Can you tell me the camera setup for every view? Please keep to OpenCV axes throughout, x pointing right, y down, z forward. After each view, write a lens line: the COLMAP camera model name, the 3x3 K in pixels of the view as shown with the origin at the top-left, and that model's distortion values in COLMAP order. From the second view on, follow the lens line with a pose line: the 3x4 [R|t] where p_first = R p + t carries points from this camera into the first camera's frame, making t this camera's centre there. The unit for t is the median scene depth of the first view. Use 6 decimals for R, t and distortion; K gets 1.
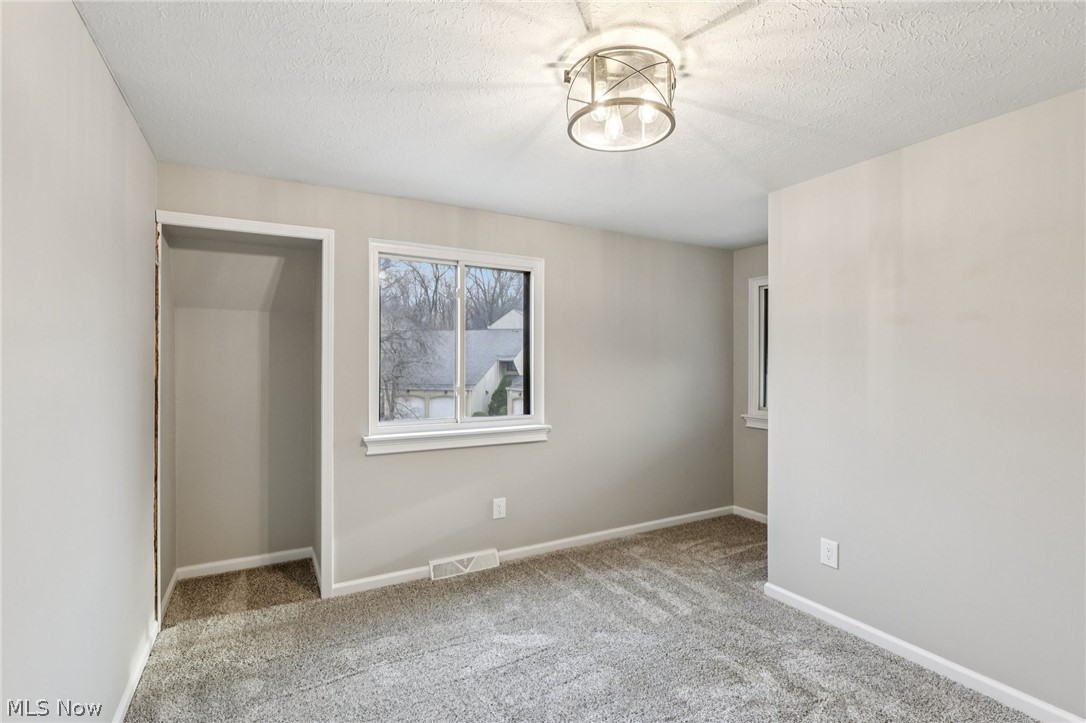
lens RADIAL K [[506.8, 0, 505.7], [0, 506.8, 359.3], [0, 0, 1]] dist [-0.002238, 0.001895]
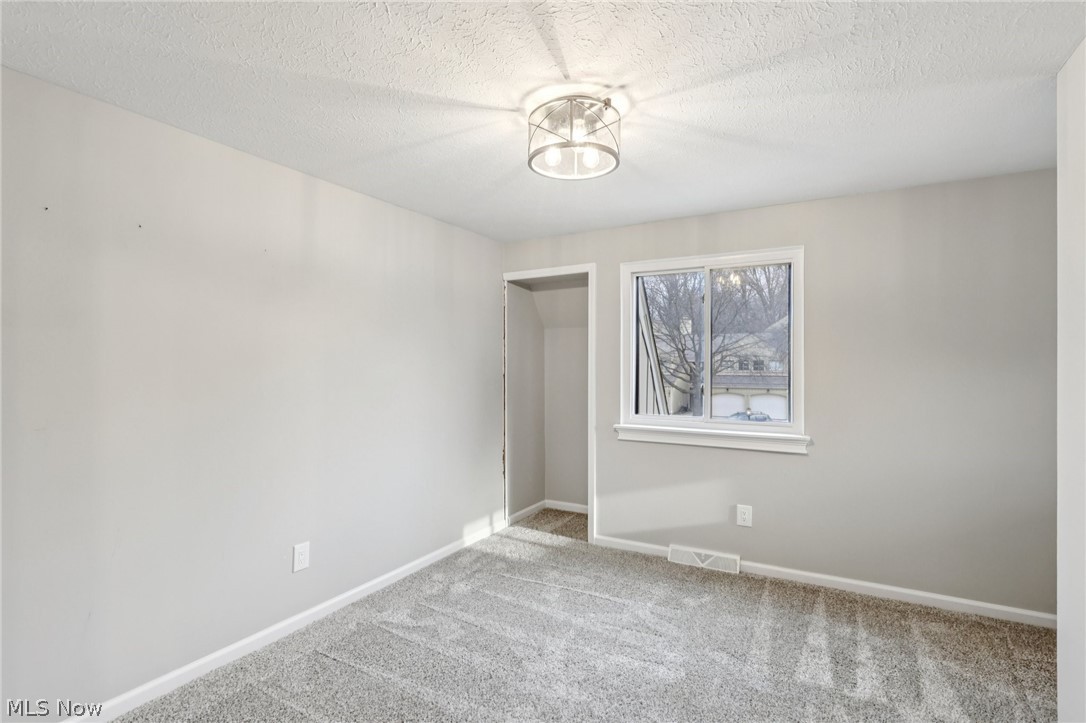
lens RADIAL K [[506.8, 0, 544.3], [0, 506.8, 359.2], [0, 0, 1]] dist [-0.002238, 0.001895]
pose [[0.539845, -0.010331, -0.841701, 0.641591], [0.004668, 0.999946, -0.009280, 0.004011], [0.841752, 0.001081, 0.539864, 0.172382]]
